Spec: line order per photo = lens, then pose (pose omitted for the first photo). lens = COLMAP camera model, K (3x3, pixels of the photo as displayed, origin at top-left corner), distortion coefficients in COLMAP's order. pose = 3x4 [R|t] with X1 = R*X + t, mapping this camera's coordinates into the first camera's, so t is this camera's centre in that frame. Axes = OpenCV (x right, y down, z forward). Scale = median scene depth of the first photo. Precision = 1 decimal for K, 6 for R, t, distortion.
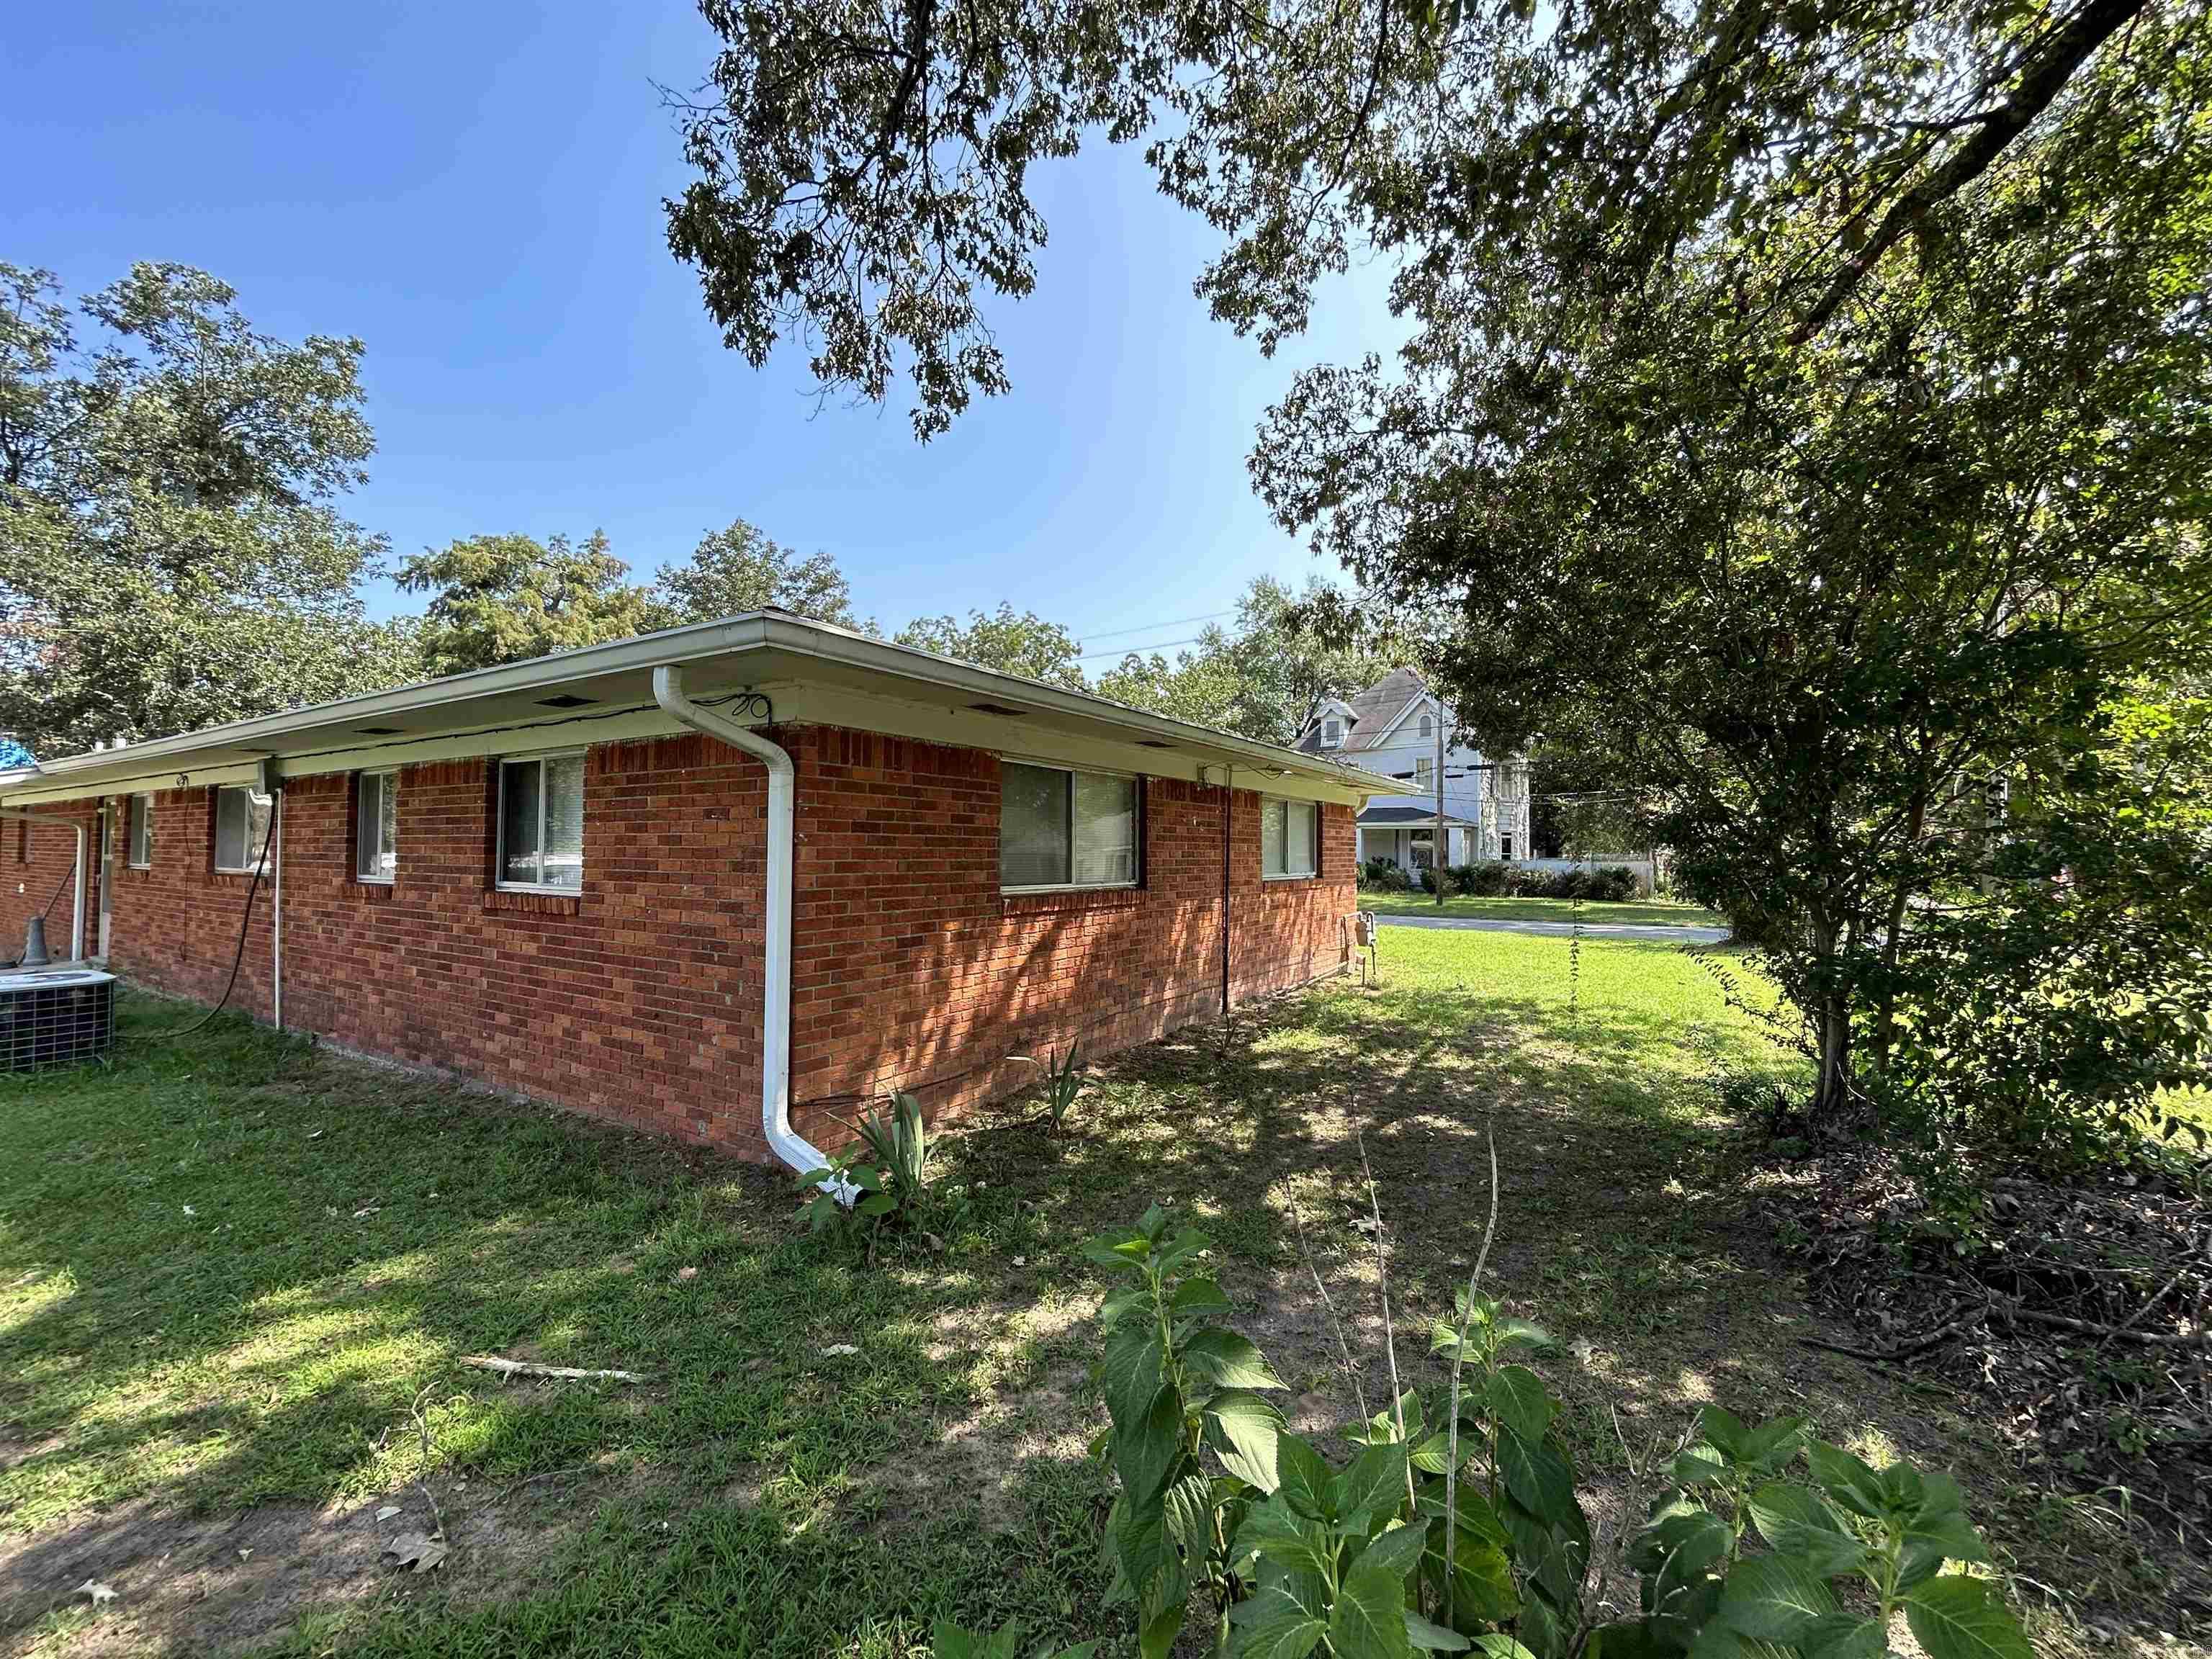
lens RADIAL K [[898.2, 0, 1105.5], [0, 898.2, 832.4], [0, 0, 1]] dist [0.001247, -0.000706]
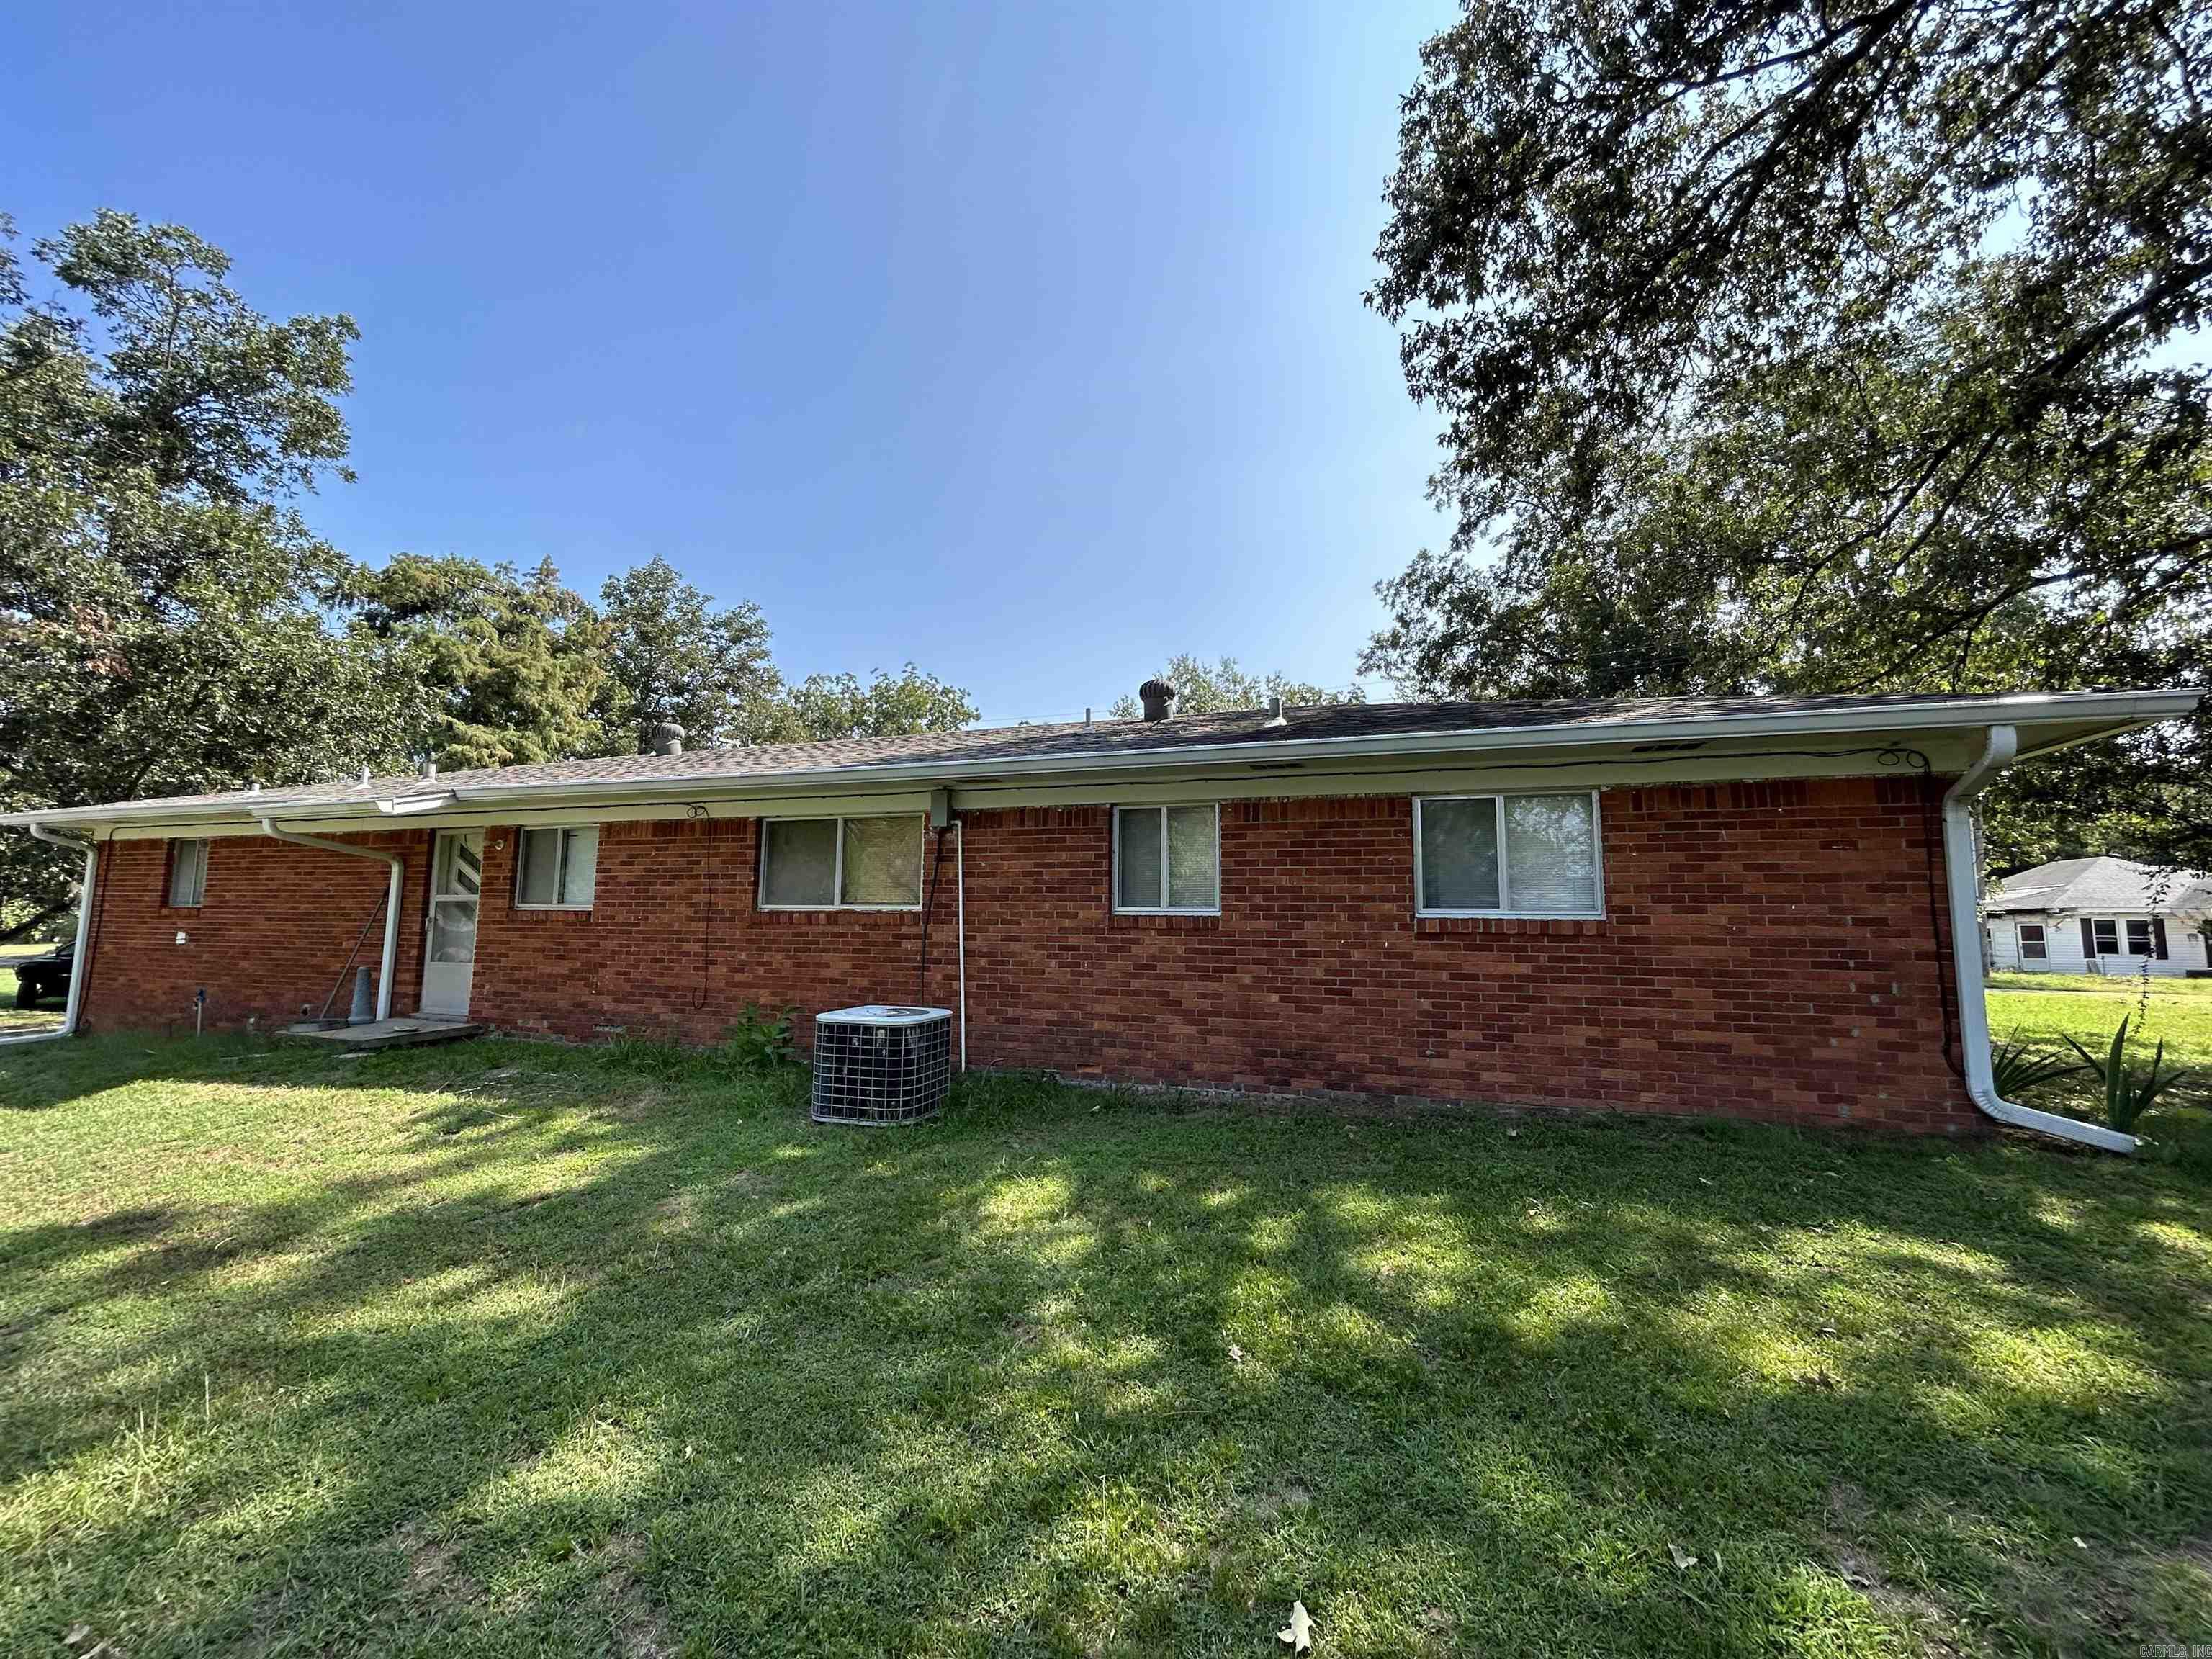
lens RADIAL K [[898.2, 0, 1099.5], [0, 898.2, 828.7], [0, 0, 1]] dist [0.001247, -0.000706]
pose [[0.975627, 0.026563, 0.217820, -0.275639], [-0.008872, 0.996609, -0.081799, 0.010793], [-0.219255, 0.077873, 0.972555, 0.005554]]
